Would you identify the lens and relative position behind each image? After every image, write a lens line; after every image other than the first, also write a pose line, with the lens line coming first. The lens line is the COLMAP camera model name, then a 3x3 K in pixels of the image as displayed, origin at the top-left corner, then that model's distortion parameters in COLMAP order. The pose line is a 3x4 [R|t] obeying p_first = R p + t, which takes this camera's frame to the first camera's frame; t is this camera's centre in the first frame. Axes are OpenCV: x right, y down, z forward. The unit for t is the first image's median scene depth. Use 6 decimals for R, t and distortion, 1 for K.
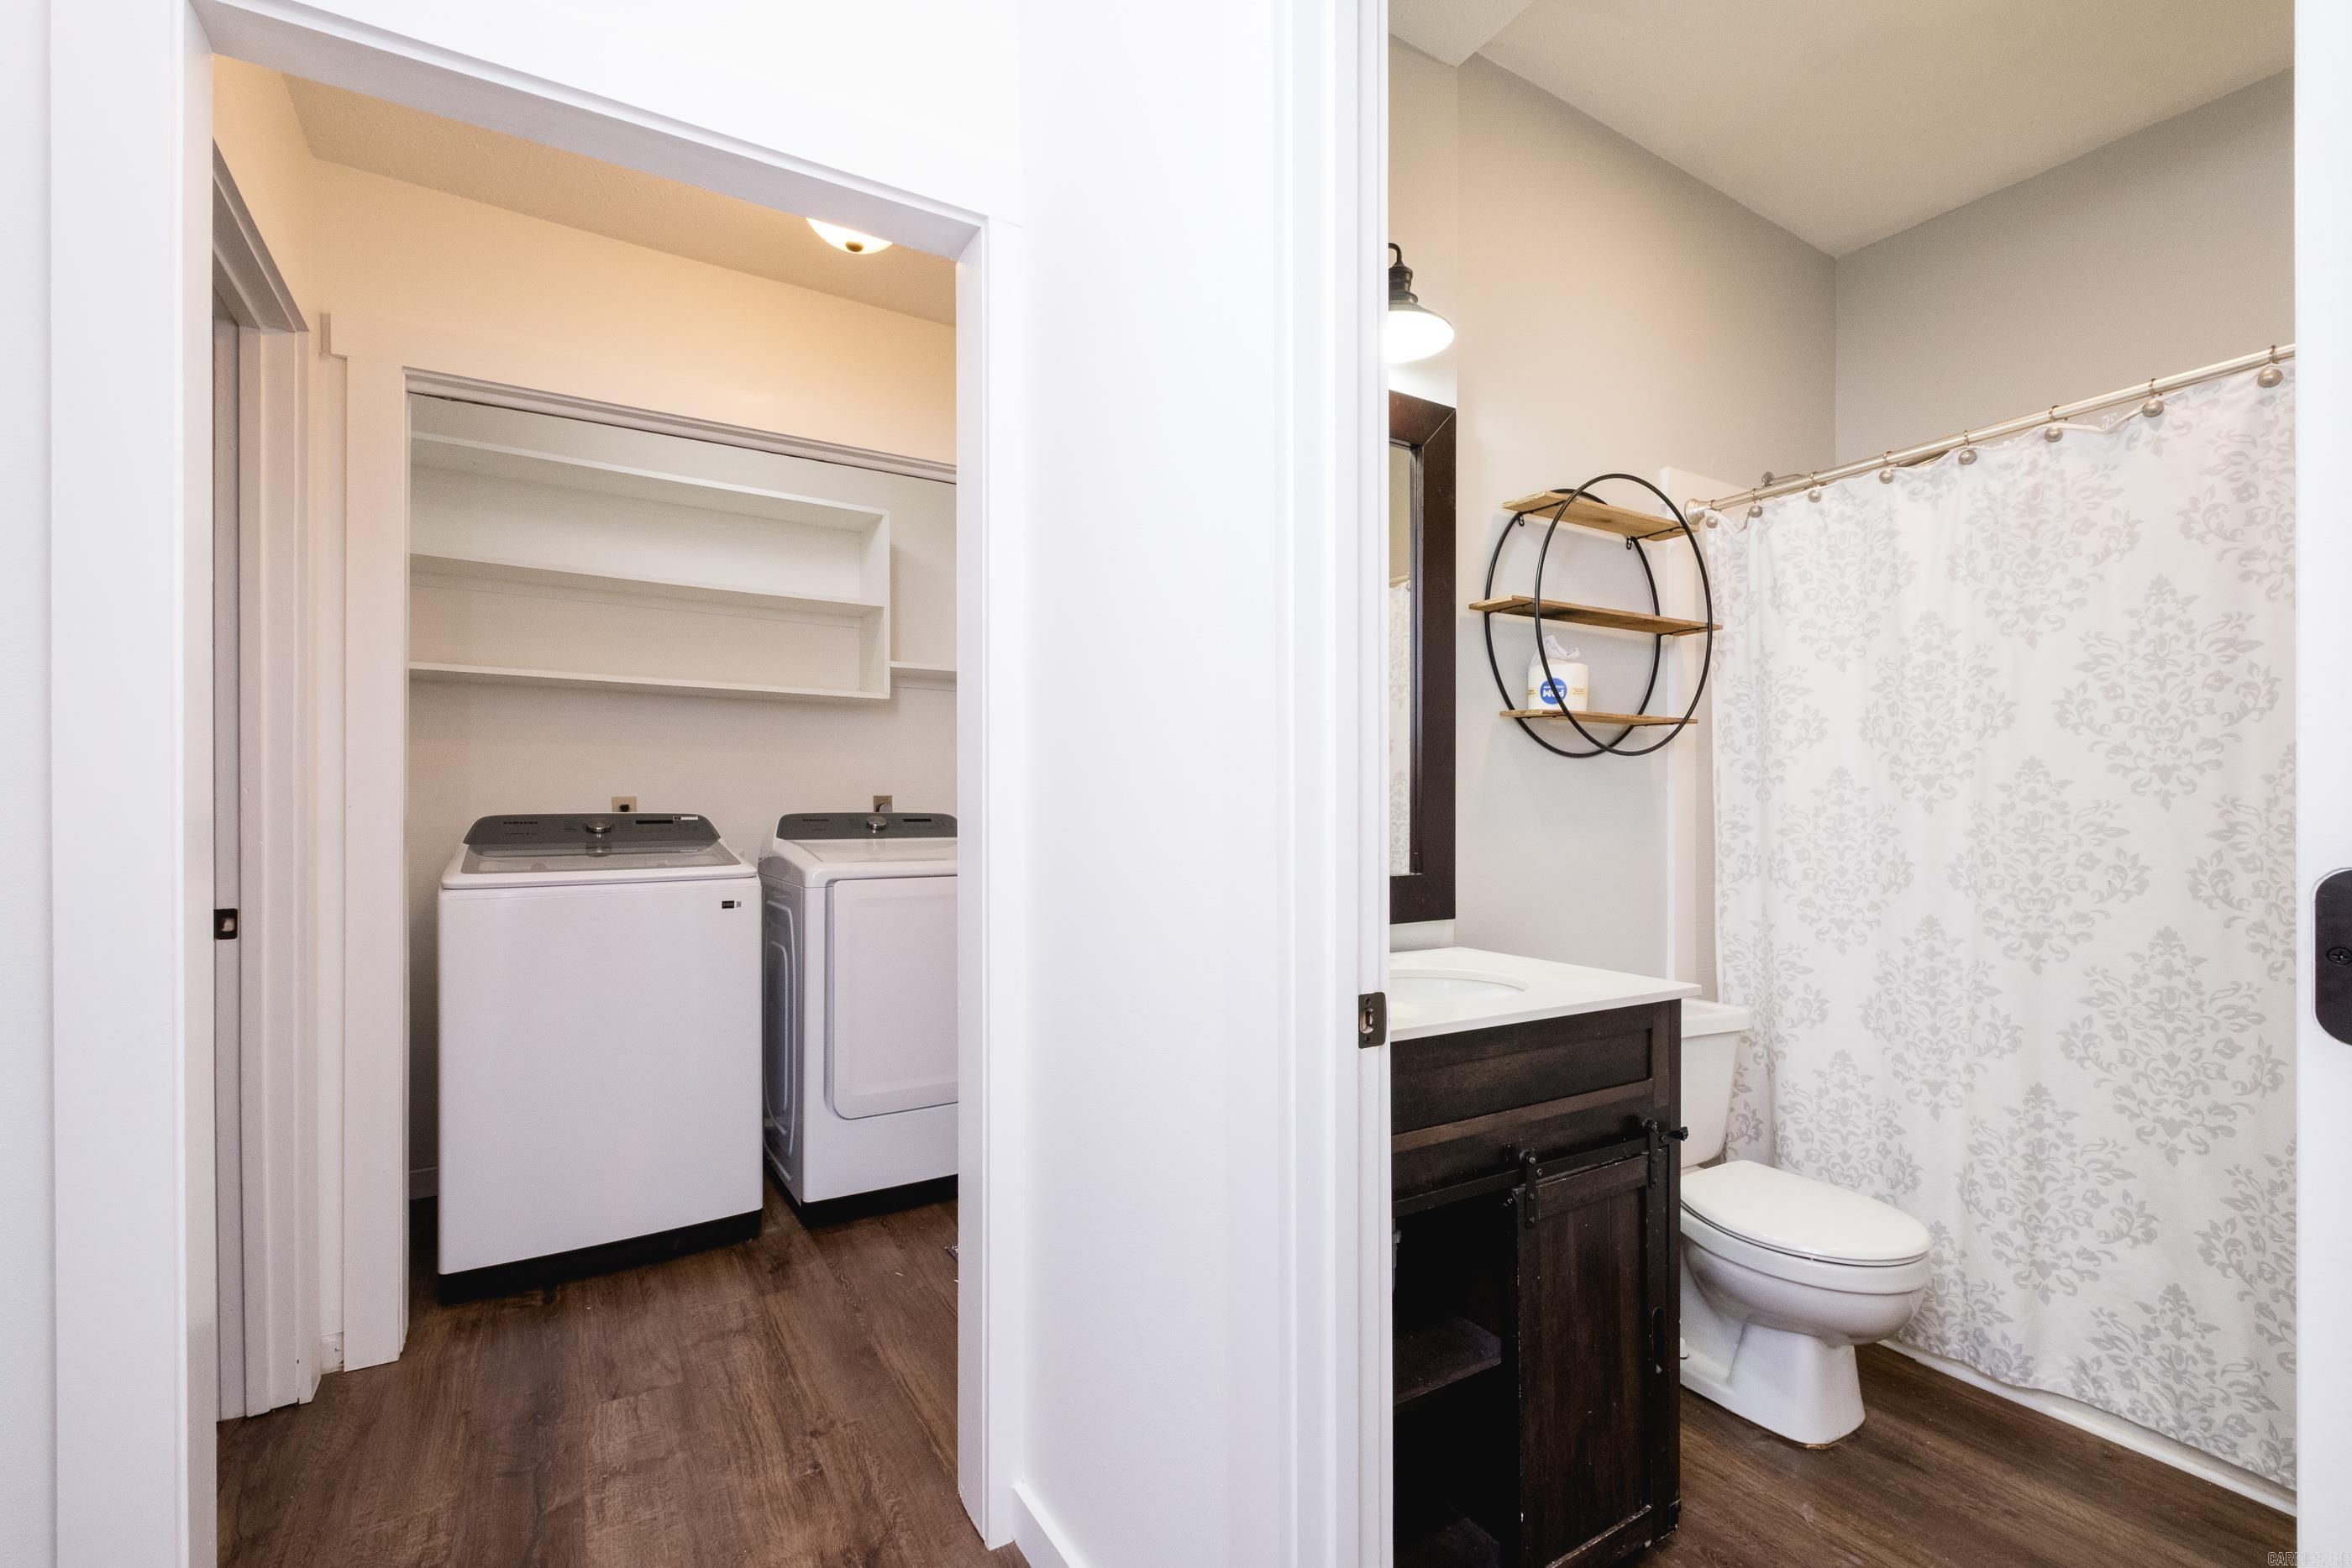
lens RADIAL K [[1013.9, 0, 1180.6], [0, 1013.9, 805.1], [0, 0, 1]] dist [0.004521, -0.002551]
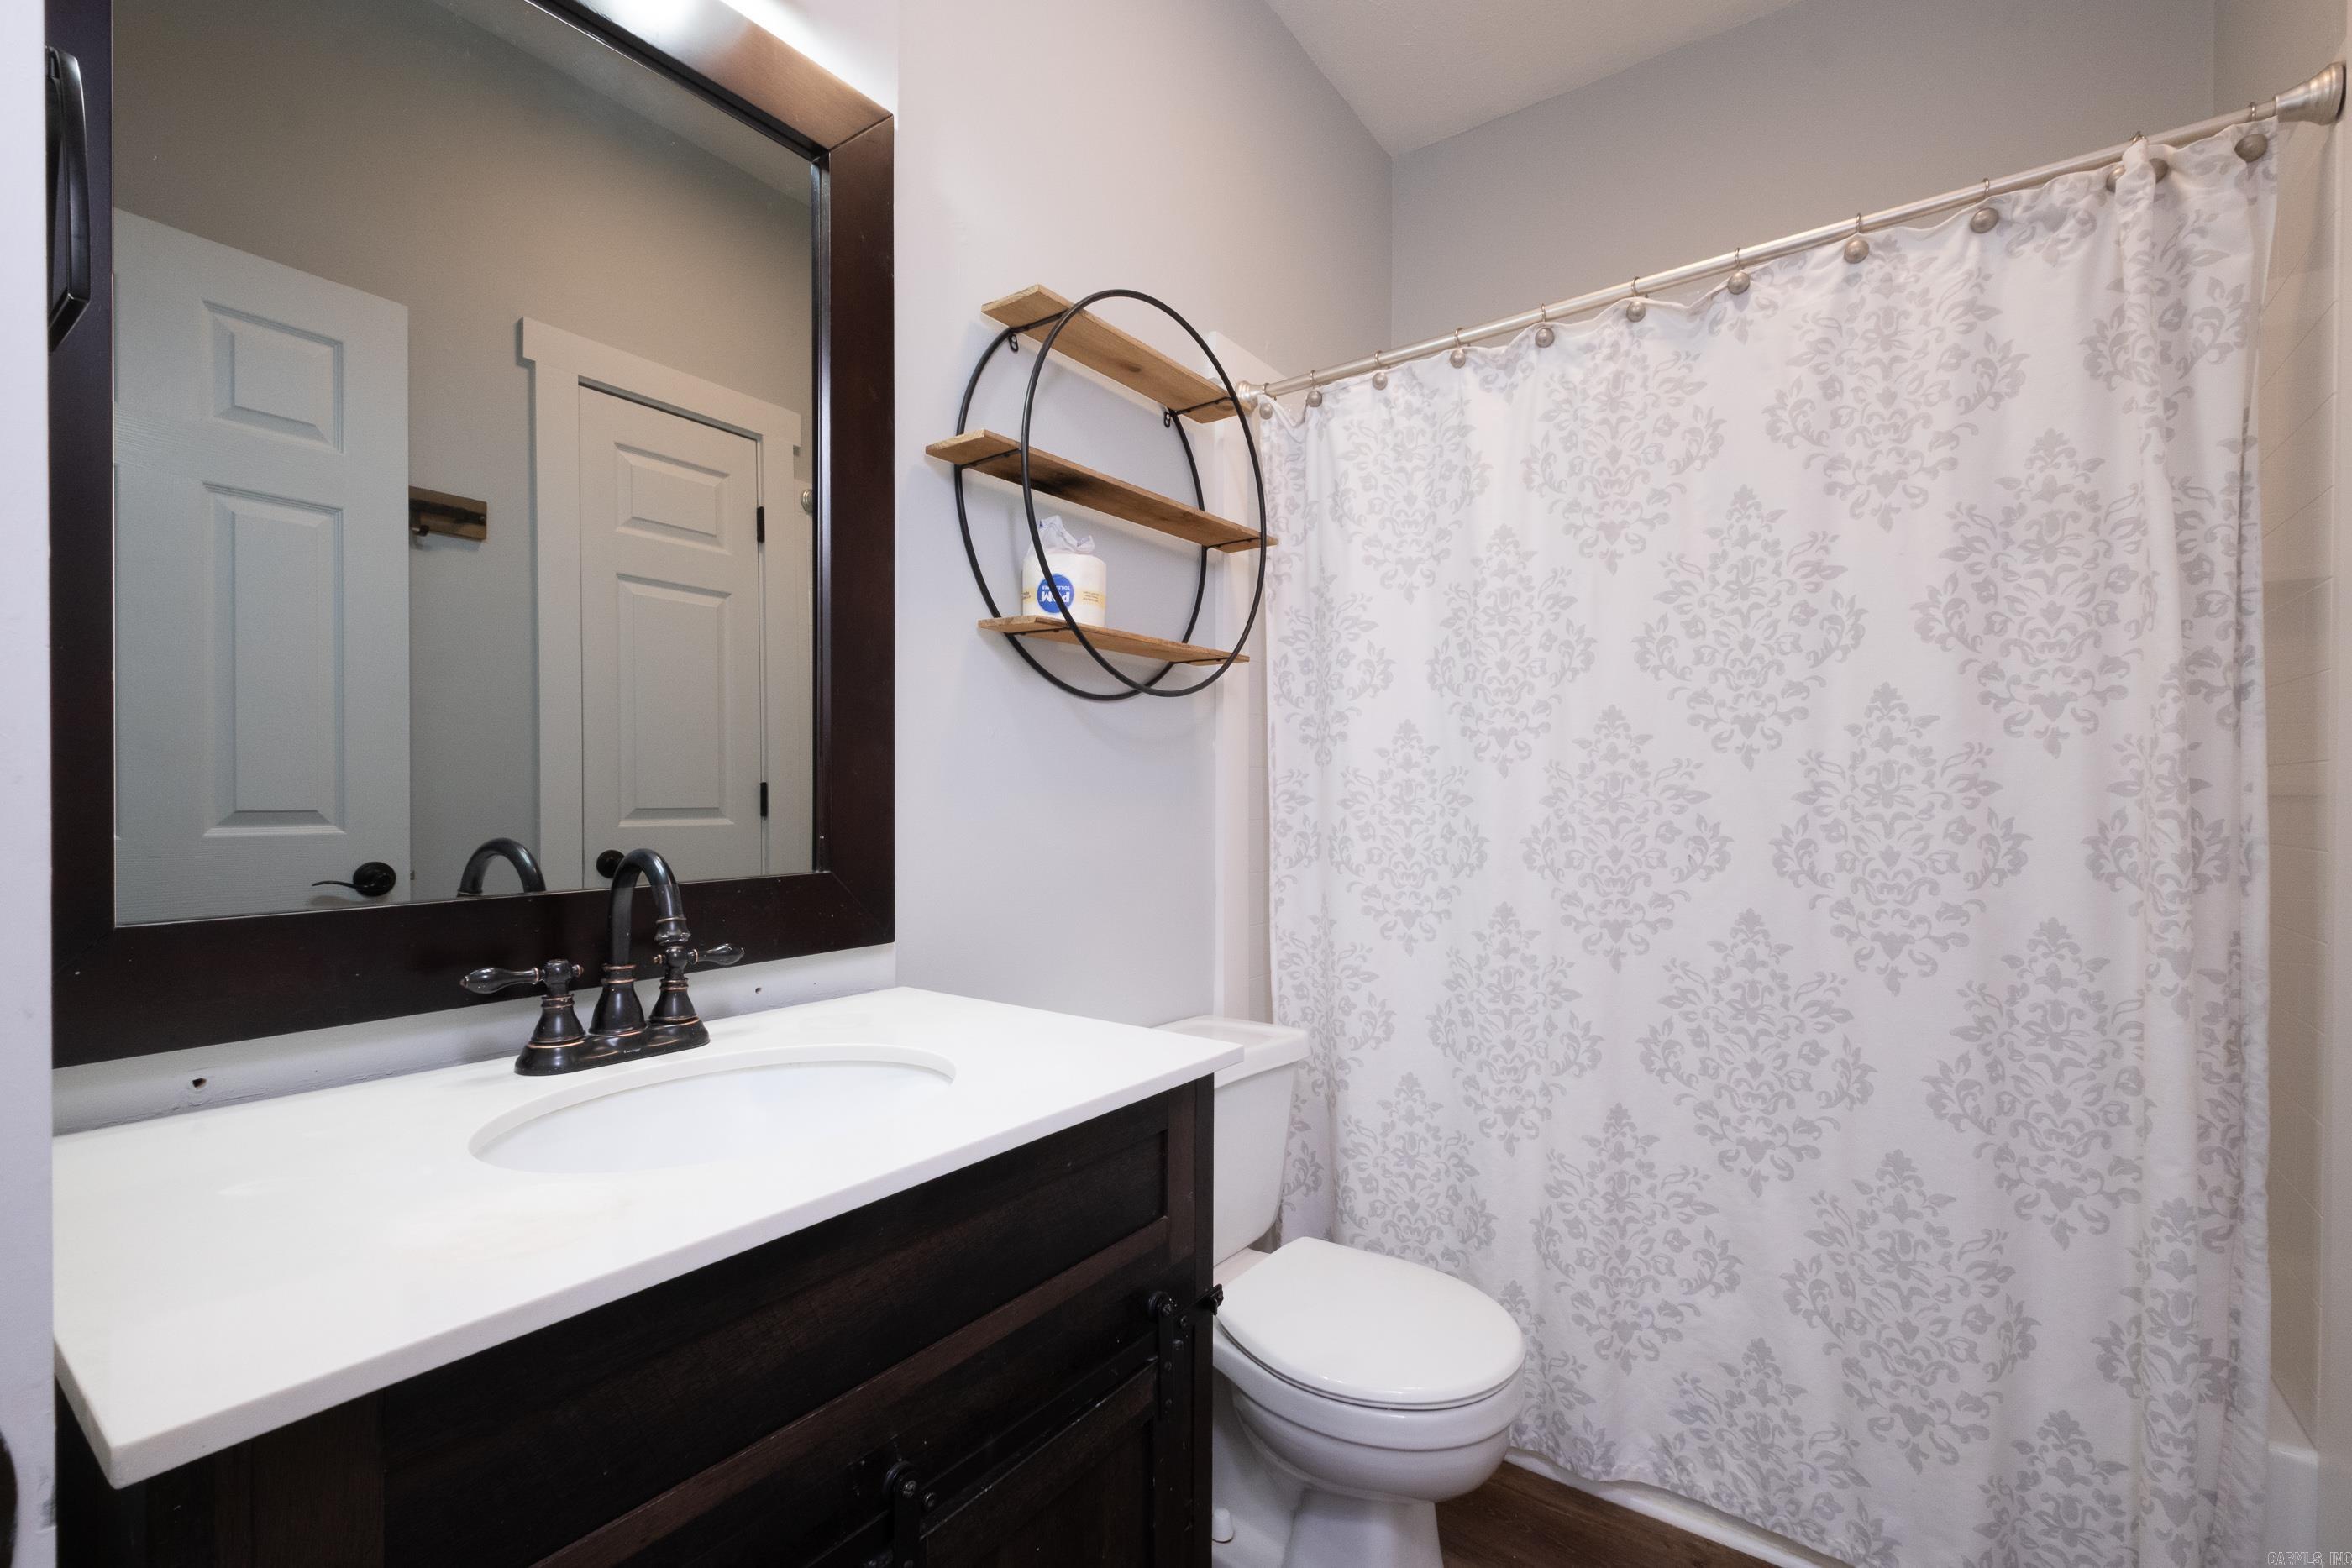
lens RADIAL K [[1024.2, 0, 1177.3], [0, 1024.2, 807.9], [0, 0, 1]] dist [0.008511, -0.000321]
pose [[0.924944, -0.007119, 0.380036, 0.204699], [0.001501, 0.999885, 0.015075, 0.022078], [-0.380100, -0.013373, 0.924849, 0.377219]]
